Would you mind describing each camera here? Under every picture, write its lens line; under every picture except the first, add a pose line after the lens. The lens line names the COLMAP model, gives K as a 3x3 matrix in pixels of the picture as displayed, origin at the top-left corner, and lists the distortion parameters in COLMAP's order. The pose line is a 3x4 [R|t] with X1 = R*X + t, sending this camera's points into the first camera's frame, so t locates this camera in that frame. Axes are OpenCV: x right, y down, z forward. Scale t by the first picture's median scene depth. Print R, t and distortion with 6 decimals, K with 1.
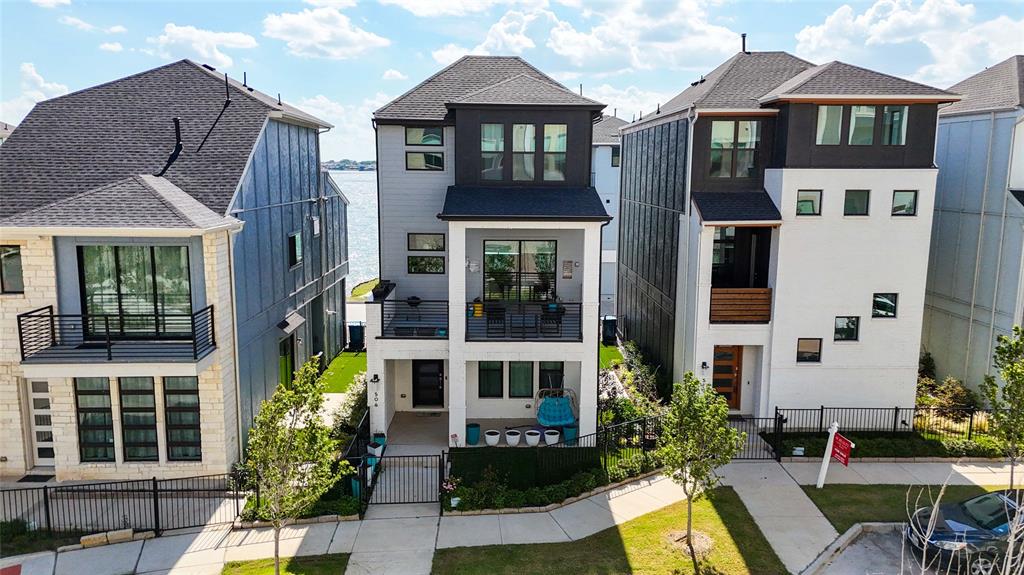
lens RADIAL K [[714.2, 0, 512.0], [0, 714.2, 287.5], [0, 0, 1]] dist [0.047985, -0.001663]
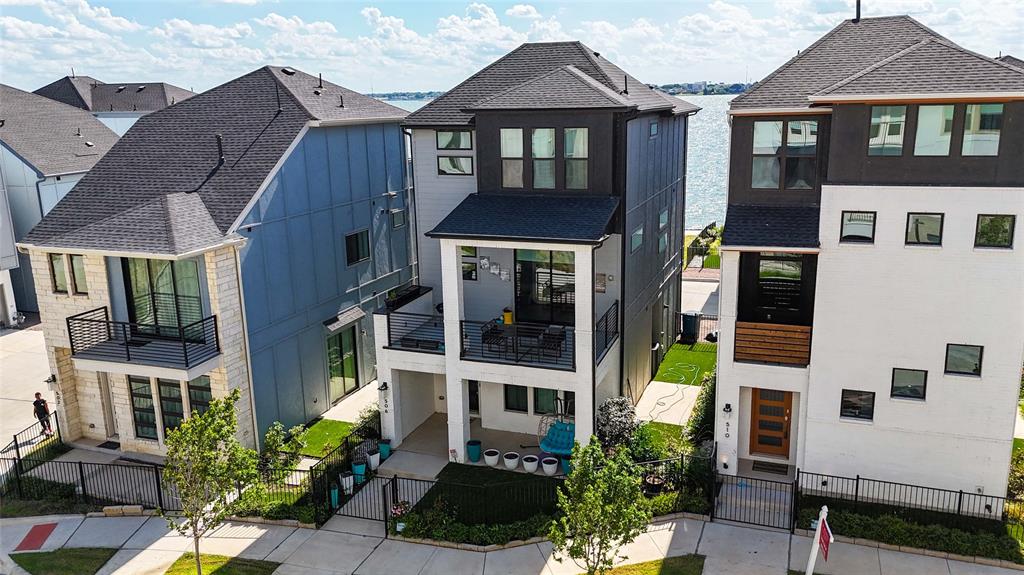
lens RADIAL K [[761.6, 0, 515.6], [0, 761.6, 285.5], [0, 0, 1]] dist [0.044810, -0.006990]
pose [[0.936804, 0.057243, -0.345141, 0.355716], [-0.031191, 0.996261, 0.080572, -0.110880], [0.348462, -0.064715, 0.935086, 0.055857]]
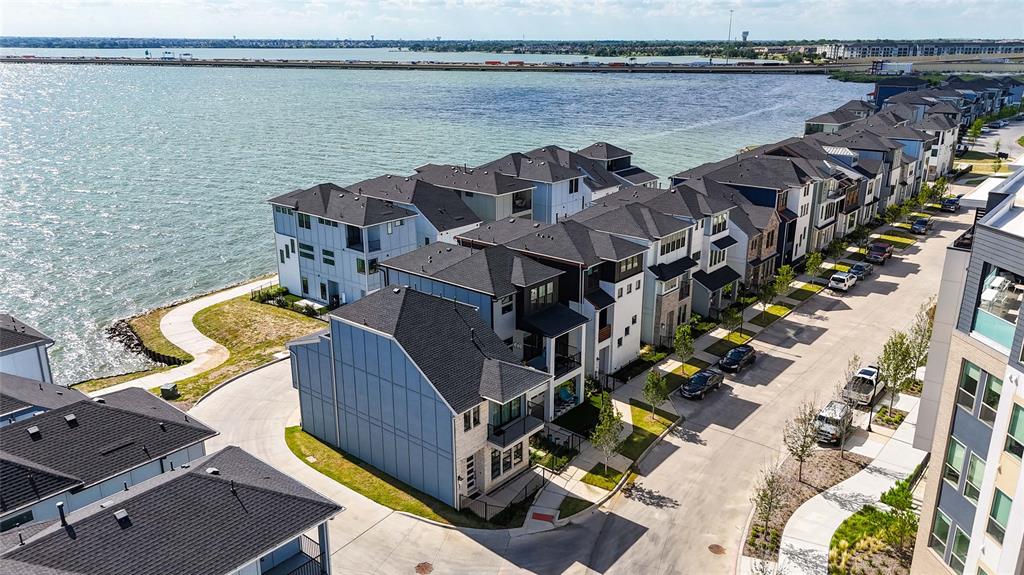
lens RADIAL K [[761.6, 0, 515.6], [0, 761.6, 285.5], [0, 0, 1]] dist [0.044810, -0.006990]
pose [[0.640210, -0.241054, 0.729400, -2.011990], [0.116565, 0.968981, 0.217920, -0.842985], [-0.759305, -0.054492, 0.648450, -0.611927]]
